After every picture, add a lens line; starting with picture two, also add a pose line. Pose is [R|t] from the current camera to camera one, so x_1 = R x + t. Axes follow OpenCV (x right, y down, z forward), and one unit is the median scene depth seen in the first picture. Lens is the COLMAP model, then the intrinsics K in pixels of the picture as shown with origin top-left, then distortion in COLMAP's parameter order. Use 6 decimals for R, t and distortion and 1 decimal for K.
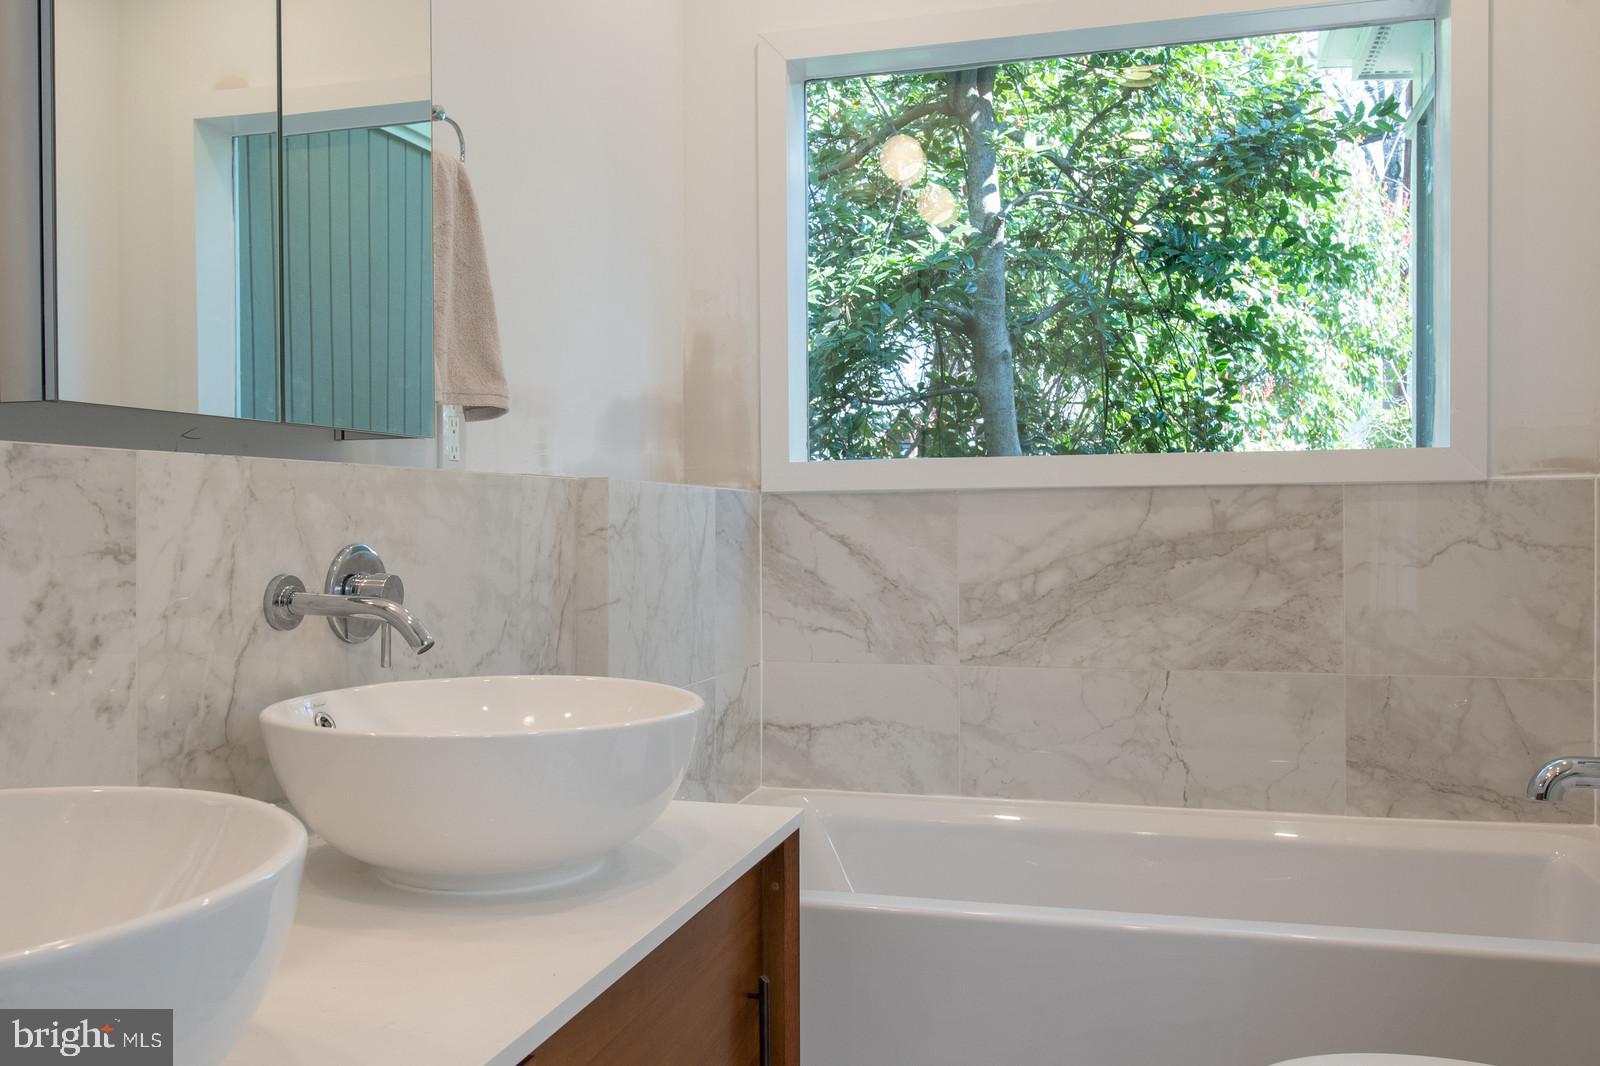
lens RADIAL K [[1330.6, 0, 800.0], [0, 1330.6, 533.0], [0, 0, 1]] dist [0.002242, 0.001824]
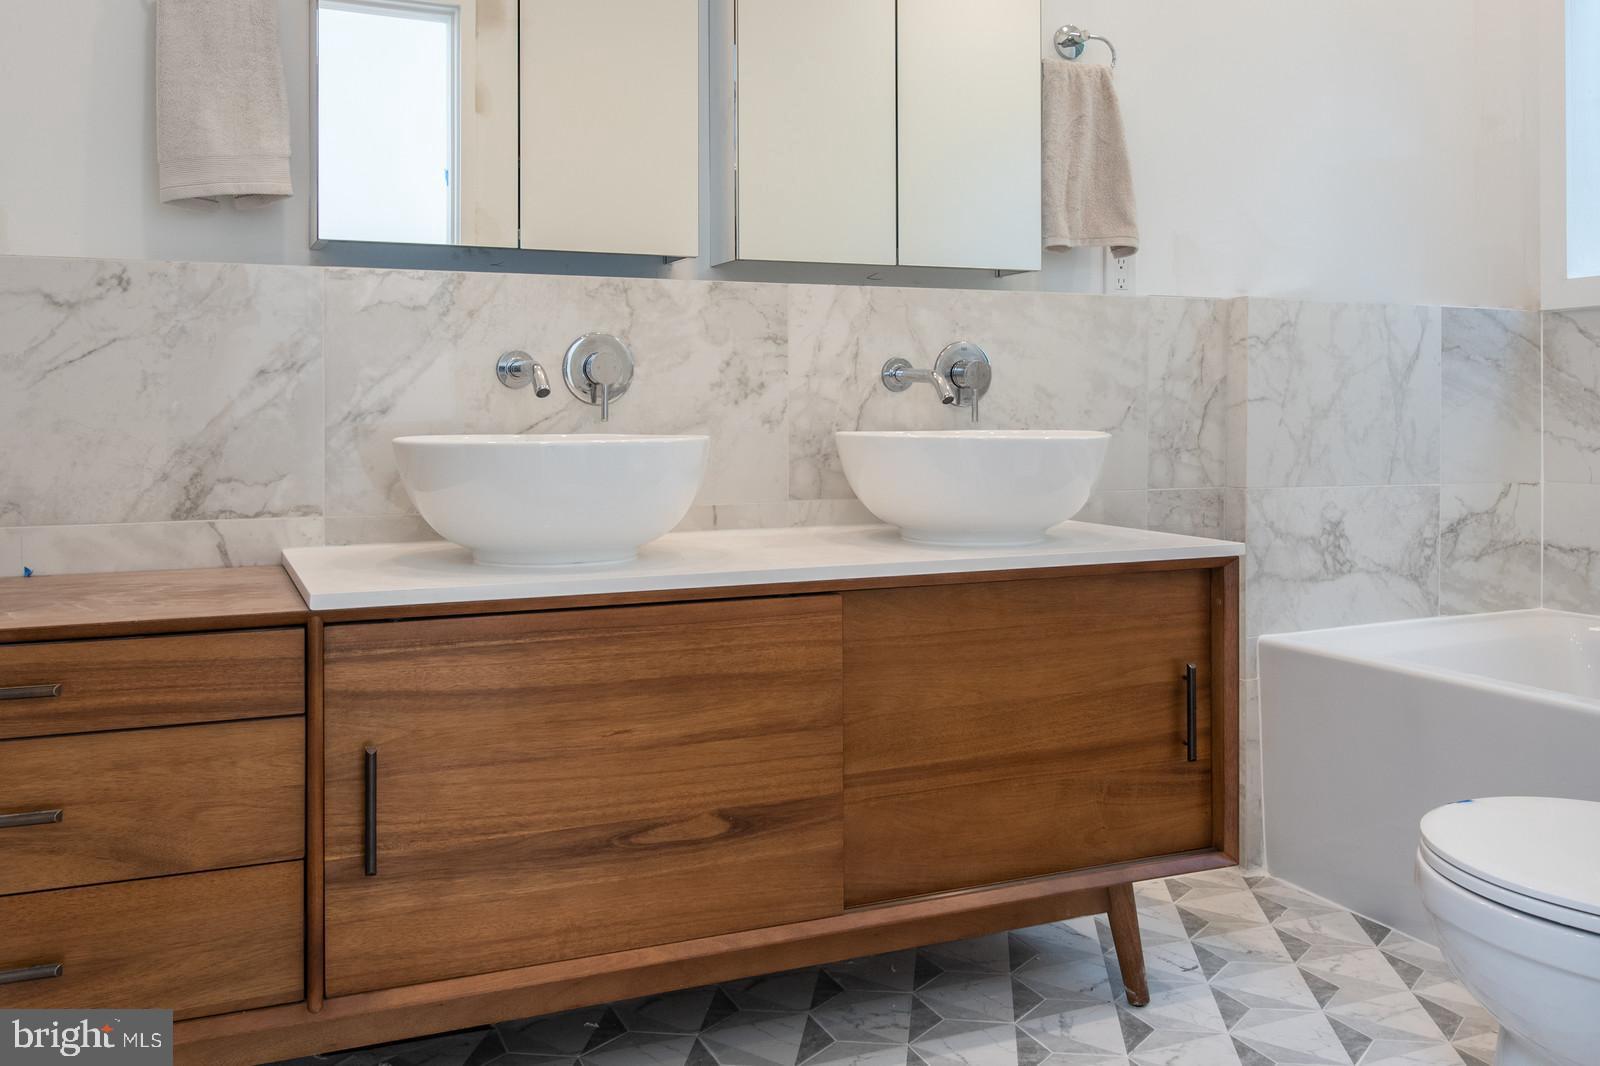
lens RADIAL K [[1393.8, 0, 800.5], [0, 1393.8, 403.2], [0, 0, 1]] dist [-0.000813, -0.000891]
pose [[0.632003, 0.000546, -0.774966, 0.563369], [-0.007632, 0.999956, -0.005520, 0.063511], [0.774929, 0.009404, 0.631979, -0.113829]]
